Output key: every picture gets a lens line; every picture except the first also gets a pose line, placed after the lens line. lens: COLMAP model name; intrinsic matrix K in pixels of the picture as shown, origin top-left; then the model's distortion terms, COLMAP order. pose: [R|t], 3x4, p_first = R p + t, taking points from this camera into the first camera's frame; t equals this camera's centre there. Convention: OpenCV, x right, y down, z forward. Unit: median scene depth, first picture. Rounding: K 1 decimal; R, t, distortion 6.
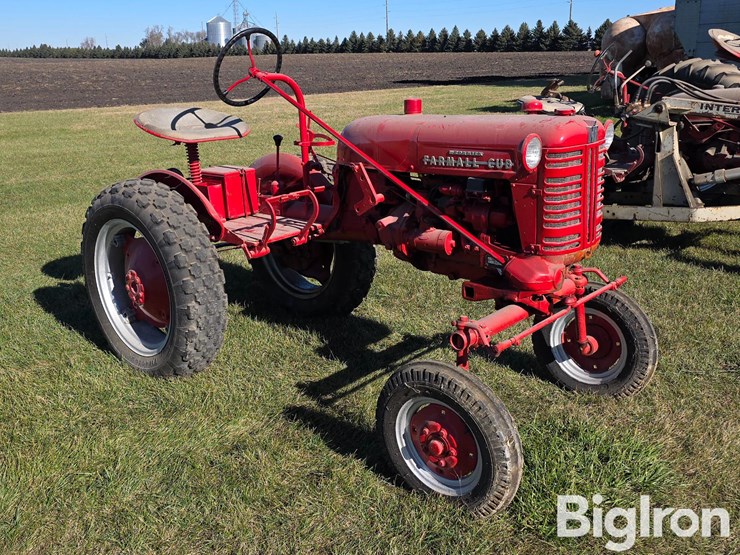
lens RADIAL K [[666.5, 0, 403.2], [0, 666.5, 261.1], [0, 0, 1]] dist [0.078316, -0.103877]
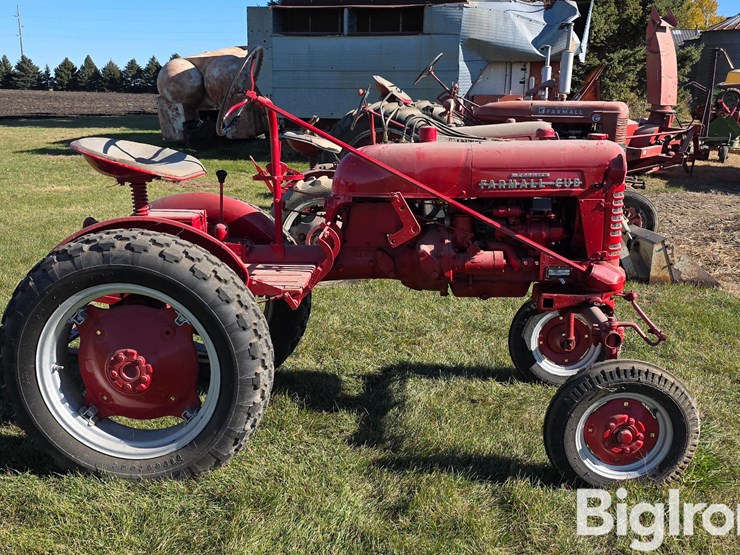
lens RADIAL K [[704.4, 0, 370.1], [0, 704.4, 291.3], [0, 0, 1]] dist [0.052849, -0.023678]
pose [[0.808701, -0.124606, 0.574870, -0.774126], [0.142003, 0.989756, 0.014772, -0.029527], [-0.570822, 0.069687, 0.818111, 0.224318]]
